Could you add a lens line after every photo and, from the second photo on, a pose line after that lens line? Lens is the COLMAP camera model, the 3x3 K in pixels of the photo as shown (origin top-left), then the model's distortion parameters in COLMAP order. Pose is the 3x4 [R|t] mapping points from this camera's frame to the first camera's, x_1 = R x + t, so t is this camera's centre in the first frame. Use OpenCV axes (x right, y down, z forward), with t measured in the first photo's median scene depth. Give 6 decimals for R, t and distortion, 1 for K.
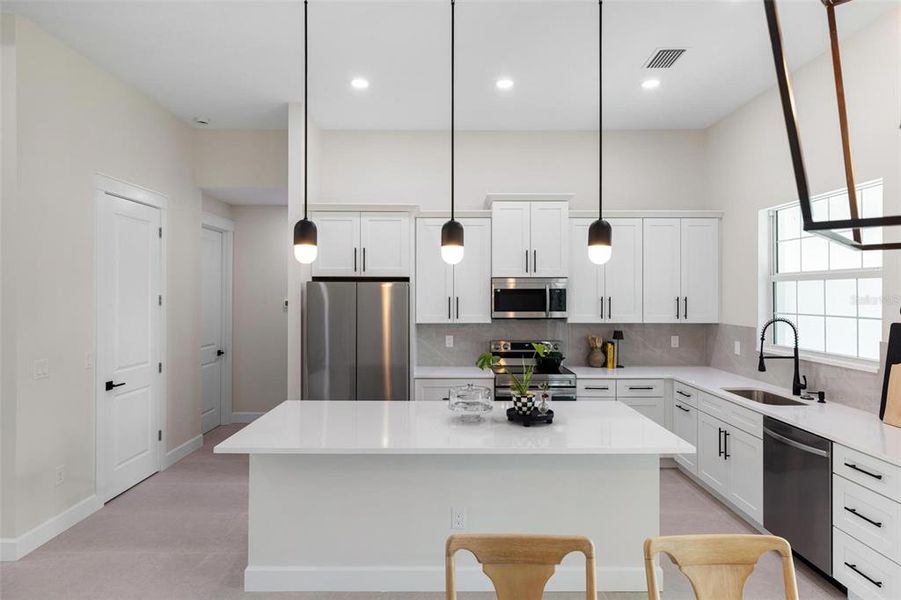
lens RADIAL K [[516.2, 0, 452.3], [0, 516.2, 295.9], [0, 0, 1]] dist [0.006874, 0.001152]
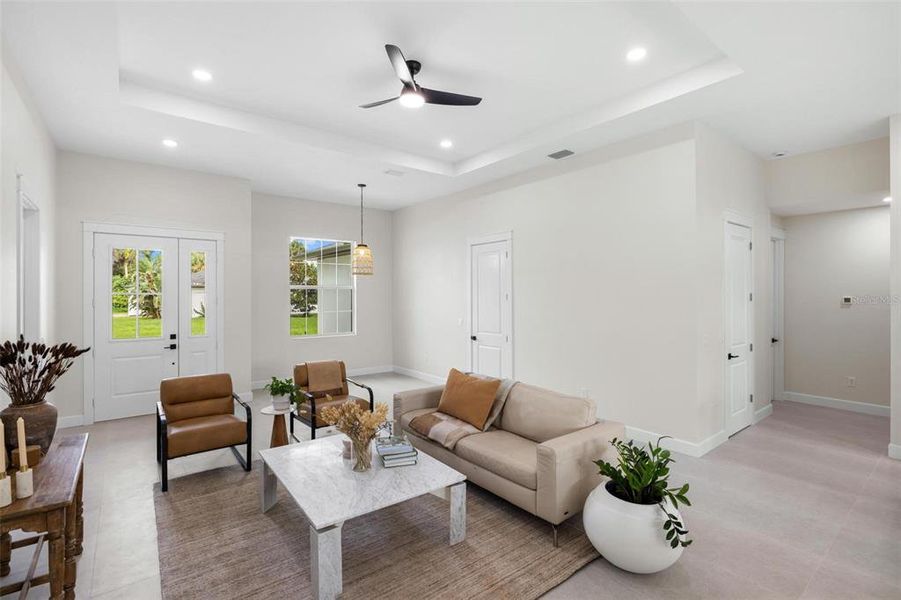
lens RADIAL K [[415.0, 0, 451.9], [0, 415.0, 294.9], [0, 0, 1]] dist [-0.001703, -0.000345]
pose [[0.606724, -0.001984, -0.794910, -0.175771], [0.002816, 0.999996, -0.000347, 0.001453], [0.794908, -0.002028, 0.606727, -0.246238]]
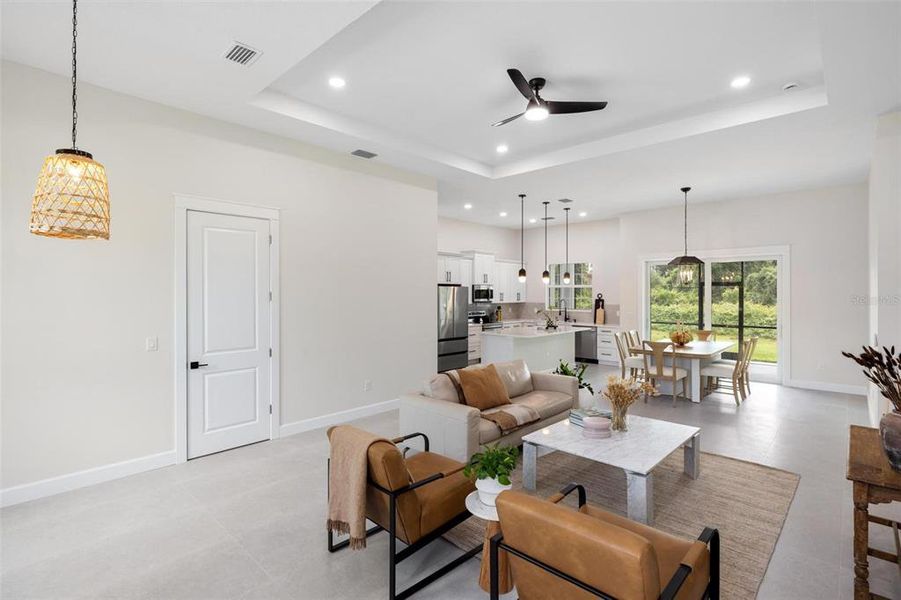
lens RADIAL K [[425.6, 0, 450.9], [0, 425.6, 293.5], [0, 0, 1]] dist [-0.003964, -0.000351]
pose [[0.691959, -0.001598, 0.721935, -1.438157], [-0.000653, 0.999996, 0.002839, -0.000644], [-0.721936, -0.002436, 0.691955, -0.294870]]
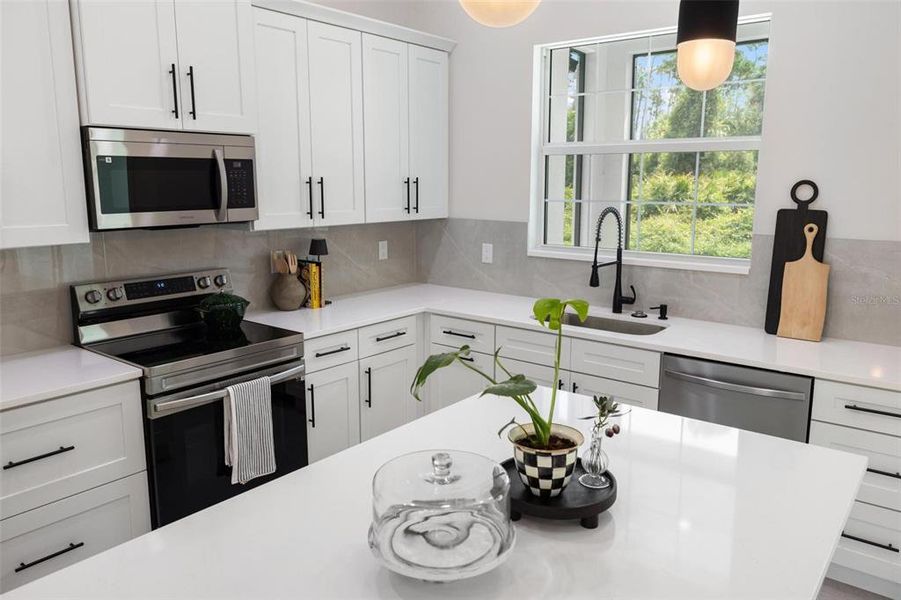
lens RADIAL K [[662.8, 0, 452.3], [0, 662.8, 290.3], [0, 0, 1]] dist [-0.004487, -0.001448]
pose [[0.624236, -0.128626, 0.770574, -0.151863], [0.000764, 0.986453, 0.164043, 0.005109], [-0.781235, -0.101813, 0.615878, 0.471581]]
